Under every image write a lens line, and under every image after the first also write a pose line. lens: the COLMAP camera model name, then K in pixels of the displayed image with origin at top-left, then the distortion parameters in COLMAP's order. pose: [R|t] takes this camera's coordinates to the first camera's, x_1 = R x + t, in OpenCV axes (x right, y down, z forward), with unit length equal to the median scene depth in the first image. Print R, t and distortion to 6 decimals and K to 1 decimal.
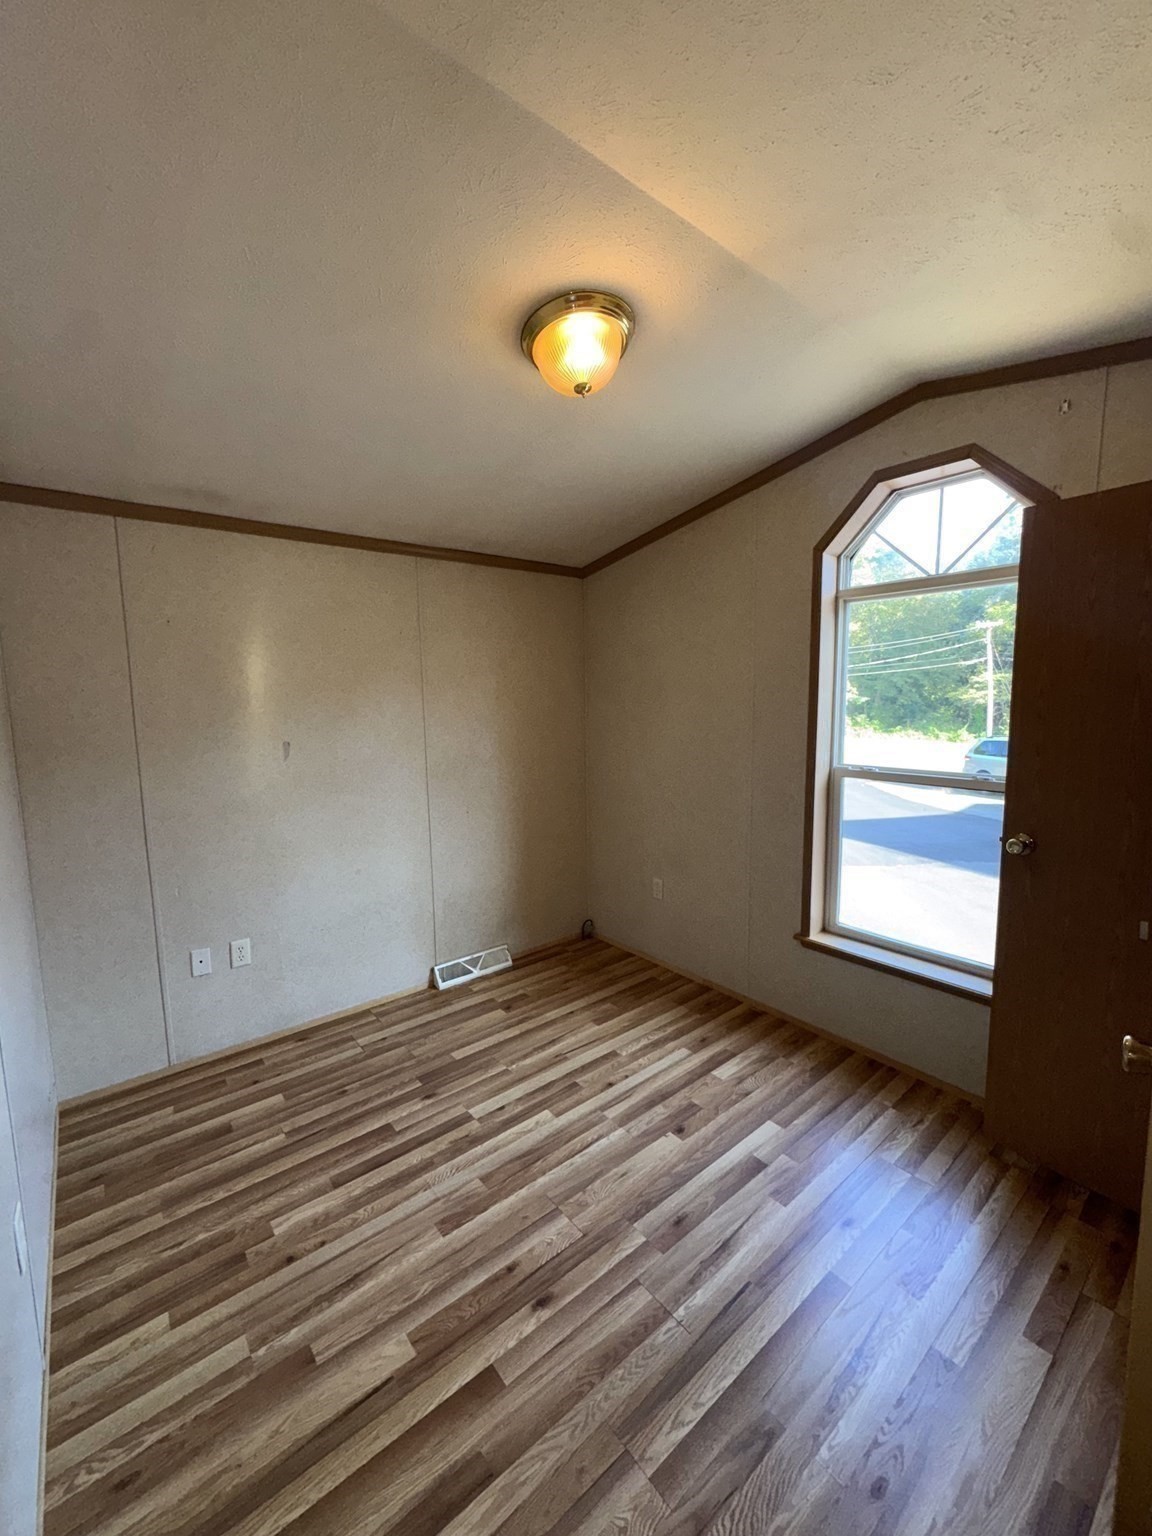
lens RADIAL K [[615.8, 0, 575.4], [0, 615.8, 765.3], [0, 0, 1]] dist [-0.000239, 0.000306]
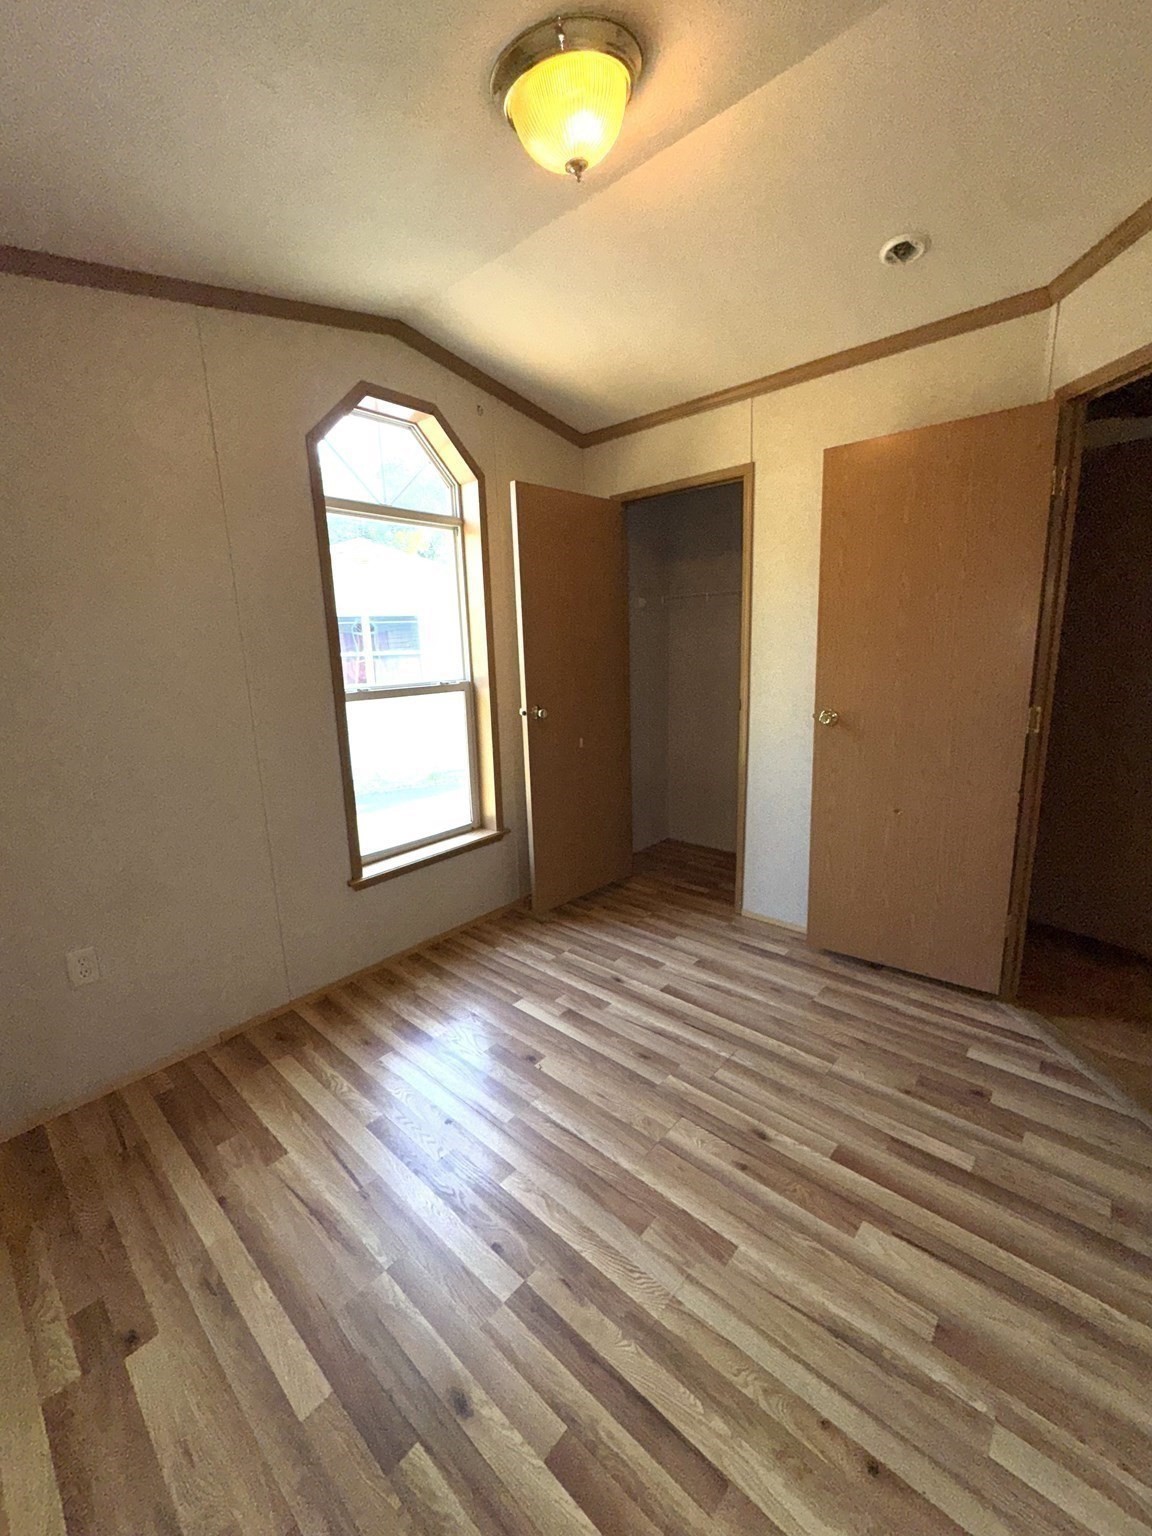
lens RADIAL K [[615.8, 0, 574.6], [0, 615.8, 769.7], [0, 0, 1]] dist [-0.000239, 0.000306]
pose [[-0.155526, -0.184939, 0.970365, -0.803232], [0.142013, 0.967928, 0.207236, -0.039331], [-0.977570, 0.170035, -0.124274, 1.134639]]
